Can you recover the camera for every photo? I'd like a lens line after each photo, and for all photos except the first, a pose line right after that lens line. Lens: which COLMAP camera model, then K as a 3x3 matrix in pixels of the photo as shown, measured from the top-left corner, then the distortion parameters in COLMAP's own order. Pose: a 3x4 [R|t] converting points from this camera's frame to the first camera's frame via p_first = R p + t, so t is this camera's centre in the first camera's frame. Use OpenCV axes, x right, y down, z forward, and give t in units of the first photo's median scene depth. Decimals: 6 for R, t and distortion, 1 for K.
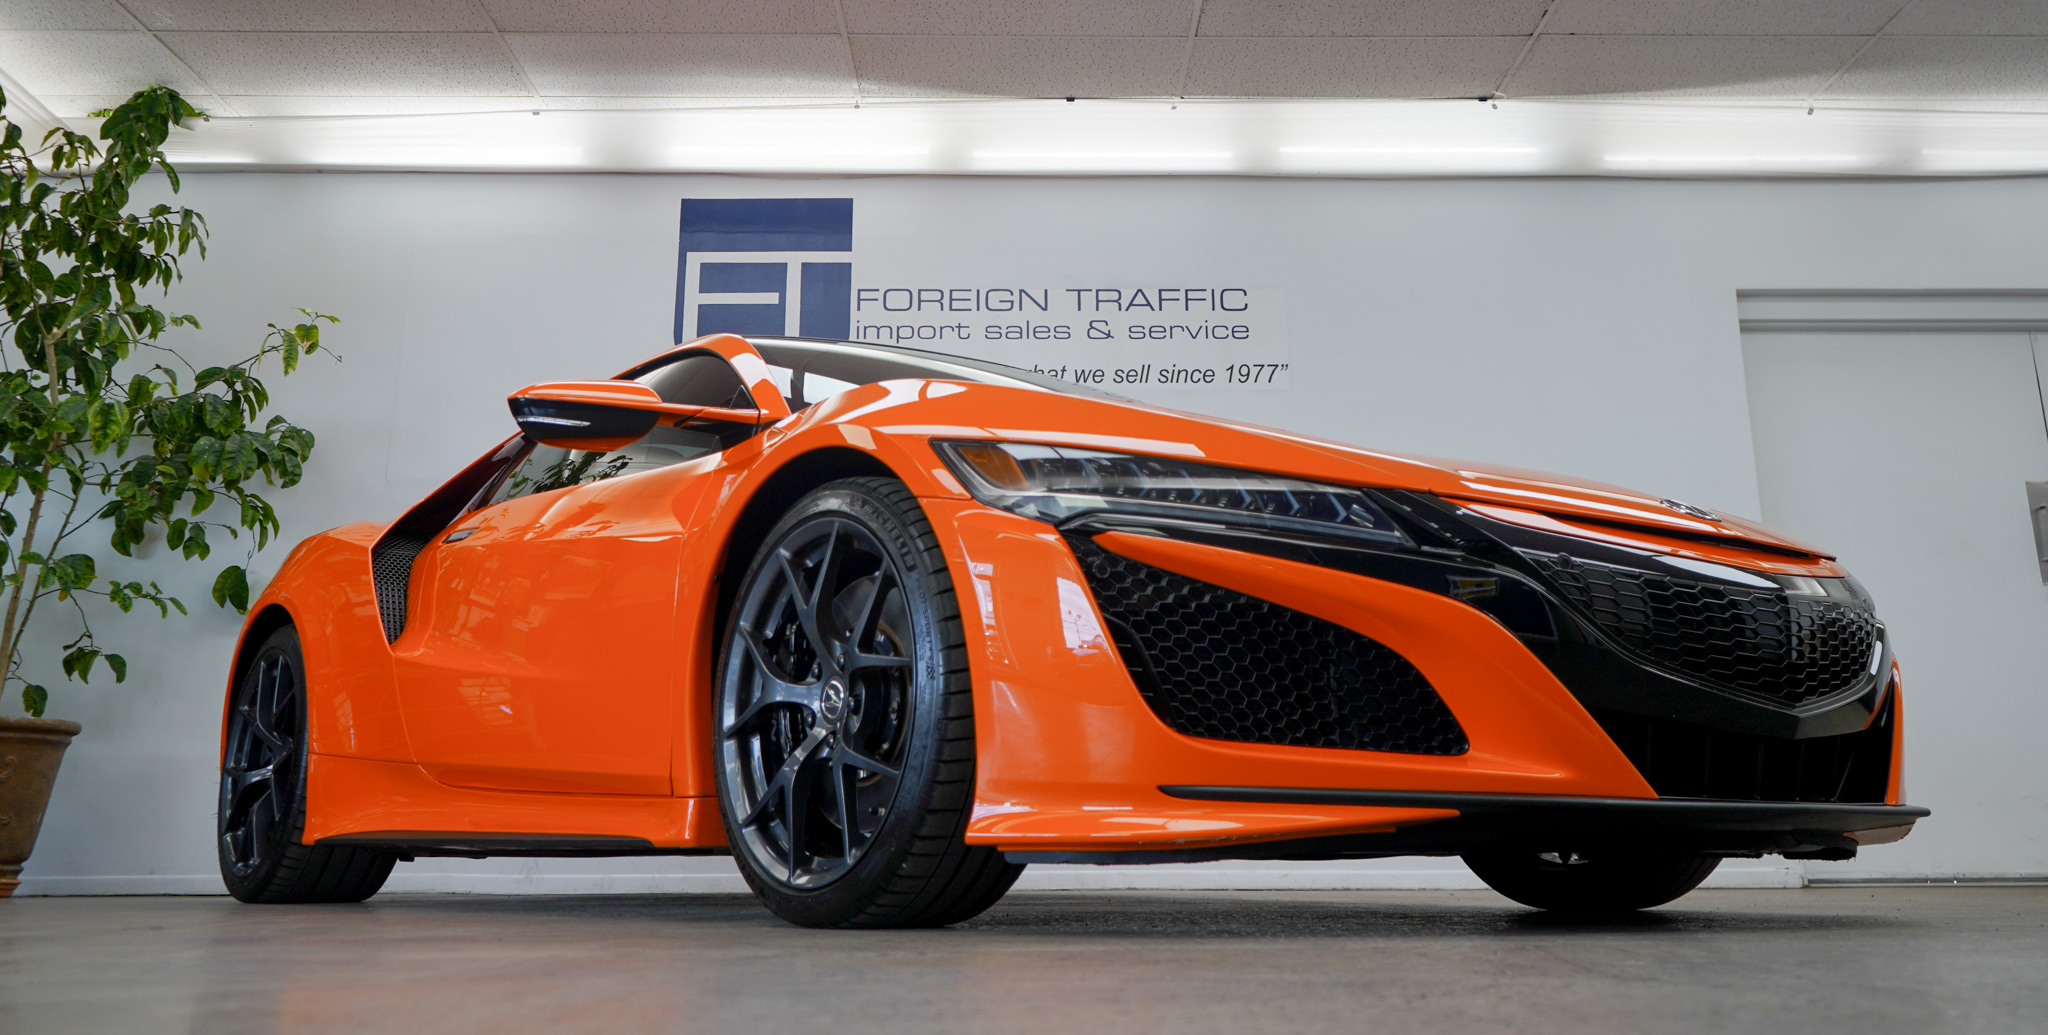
lens RADIAL K [[1948.0, 0, 1049.1], [0, 1948.0, 232.3], [0, 0, 1]] dist [0.004220, 0.009835]
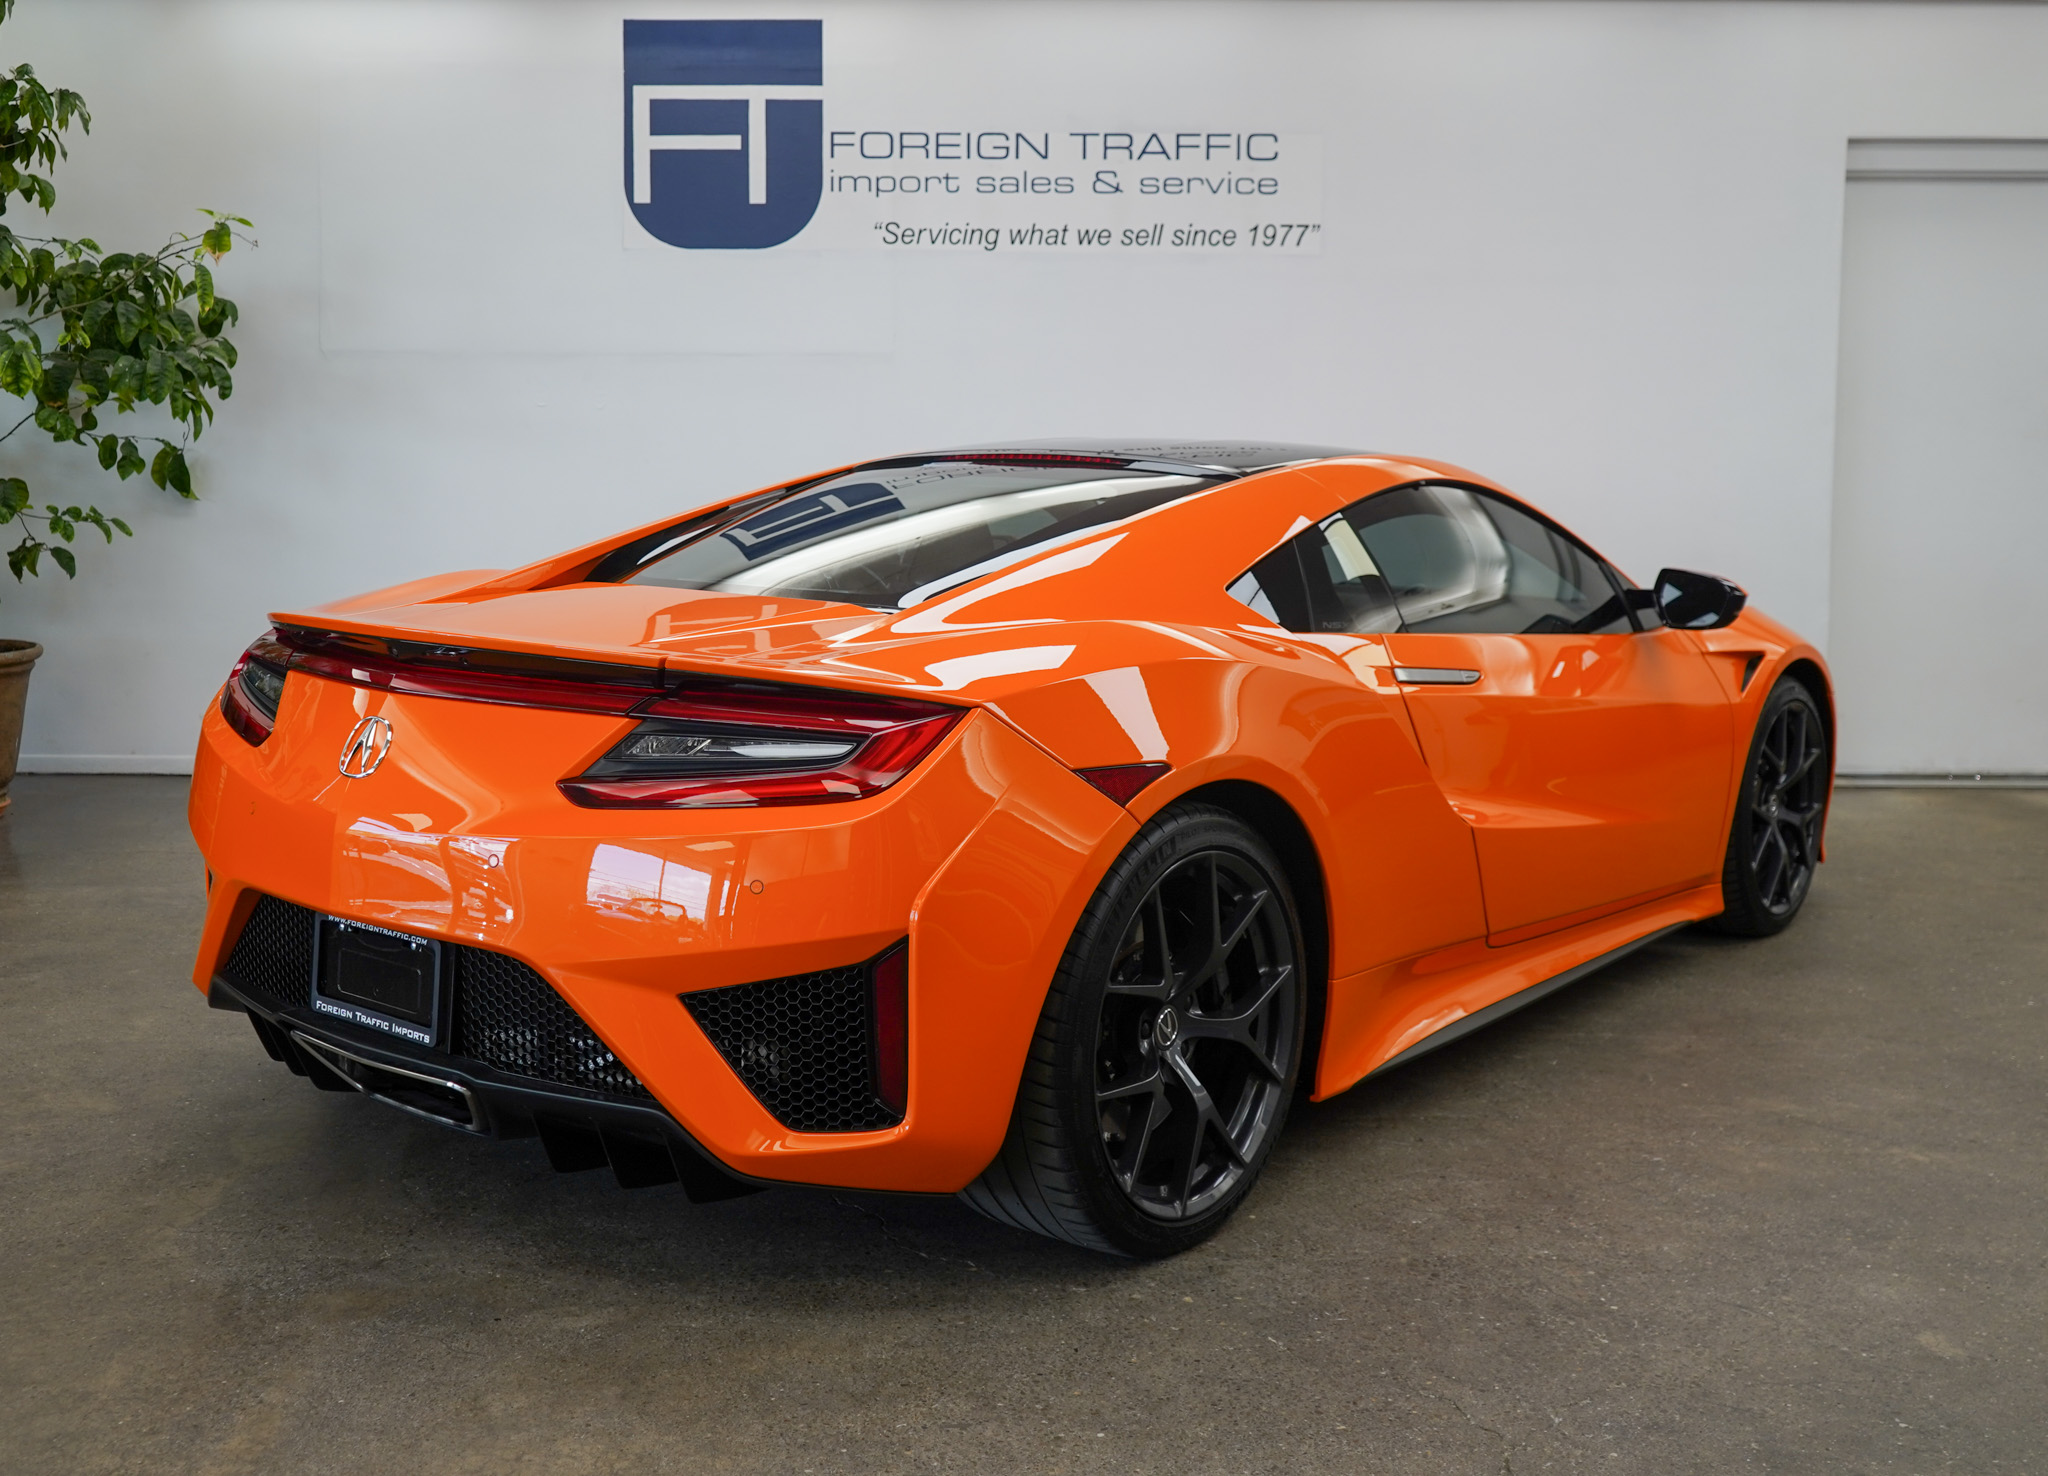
lens RADIAL K [[2186.0, 0, 987.9], [0, 2186.0, 596.3], [0, 0, 1]] dist [0.006561, 0.010168]
pose [[0.999584, 0.014373, -0.024995, -0.000388], [-0.003611, 0.922470, 0.386052, -0.162283], [0.028606, -0.385801, 0.922138, 0.019386]]
